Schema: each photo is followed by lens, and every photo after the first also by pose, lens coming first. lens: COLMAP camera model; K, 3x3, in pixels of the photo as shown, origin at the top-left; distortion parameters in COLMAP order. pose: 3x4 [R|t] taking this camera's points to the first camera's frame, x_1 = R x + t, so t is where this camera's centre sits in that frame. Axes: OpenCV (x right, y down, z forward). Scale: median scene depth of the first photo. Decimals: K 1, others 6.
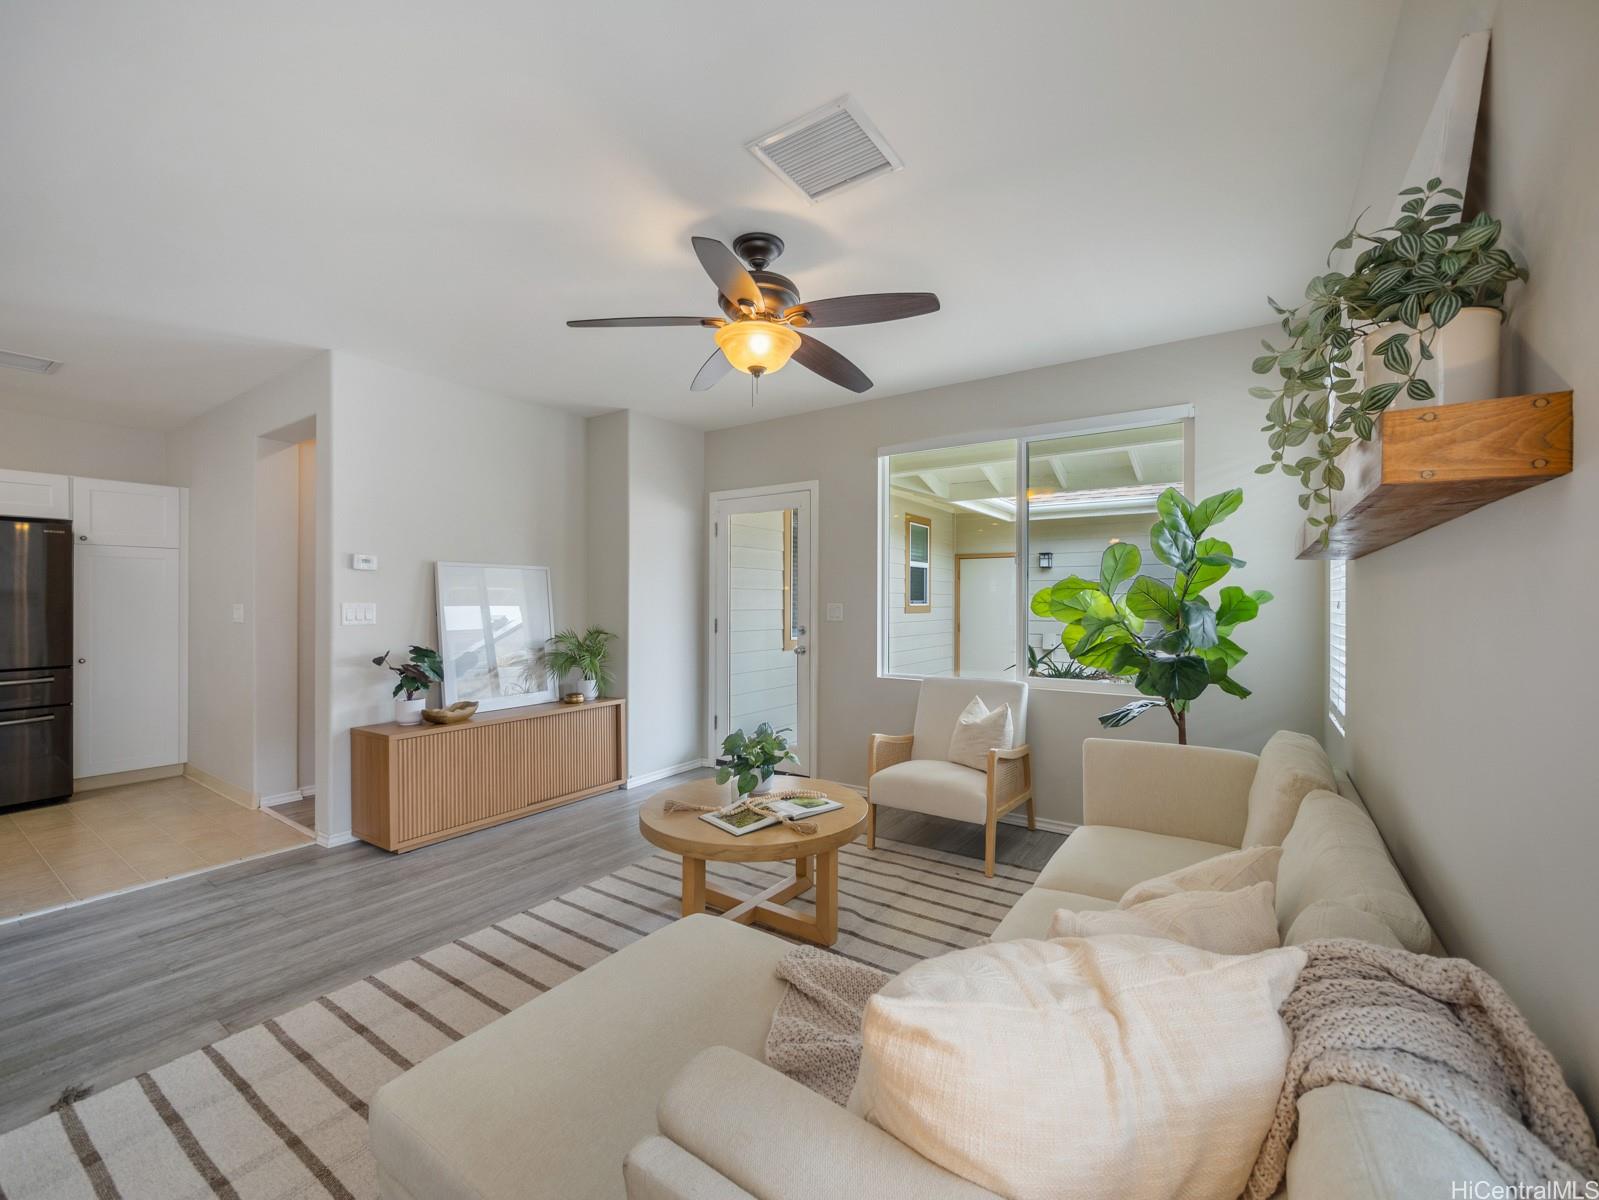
lens RADIAL K [[666.3, 0, 801.1], [0, 666.3, 601.7], [0, 0, 1]] dist [0.000739, 0.000205]
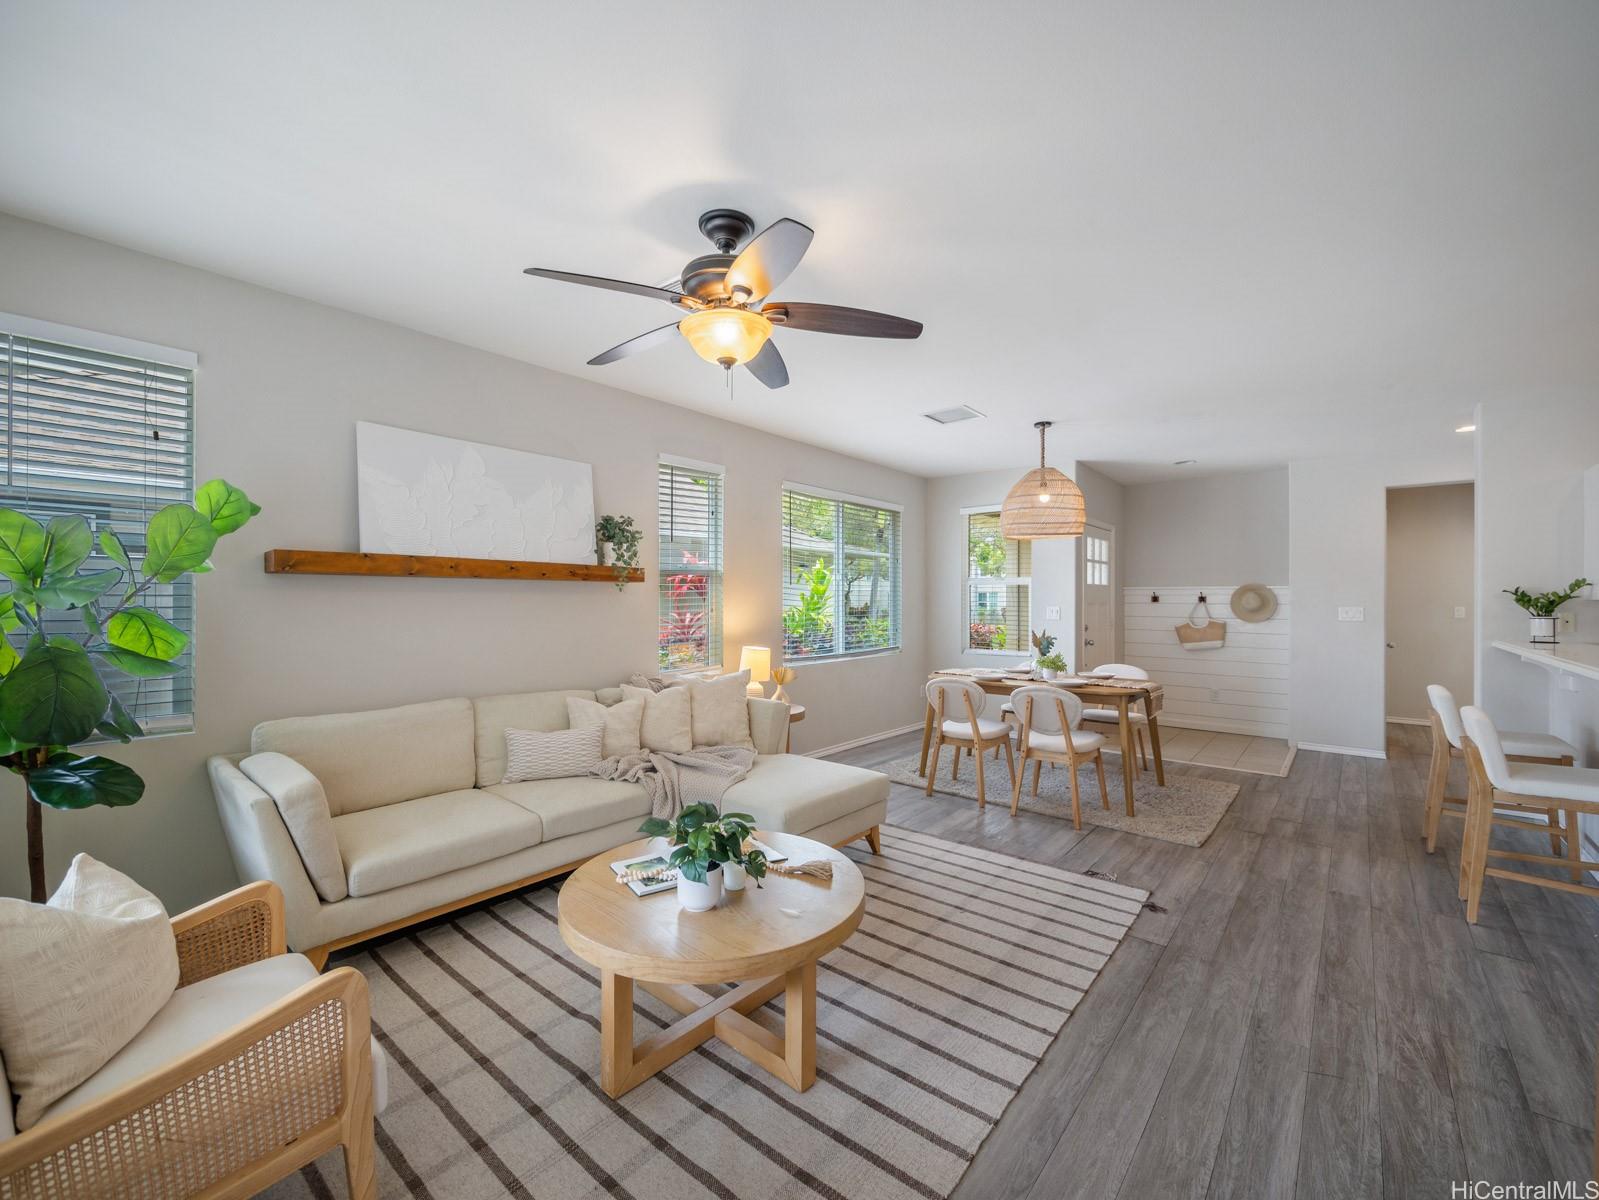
lens RADIAL K [[666.3, 0, 798.8], [0, 666.3, 603.1], [0, 0, 1]] dist [0.000739, 0.000205]
pose [[-0.994617, -0.005912, 0.103449, -0.276738], [-0.005645, 0.999980, 0.002878, -0.014179], [-0.103464, 0.002279, -0.994631, 2.014822]]
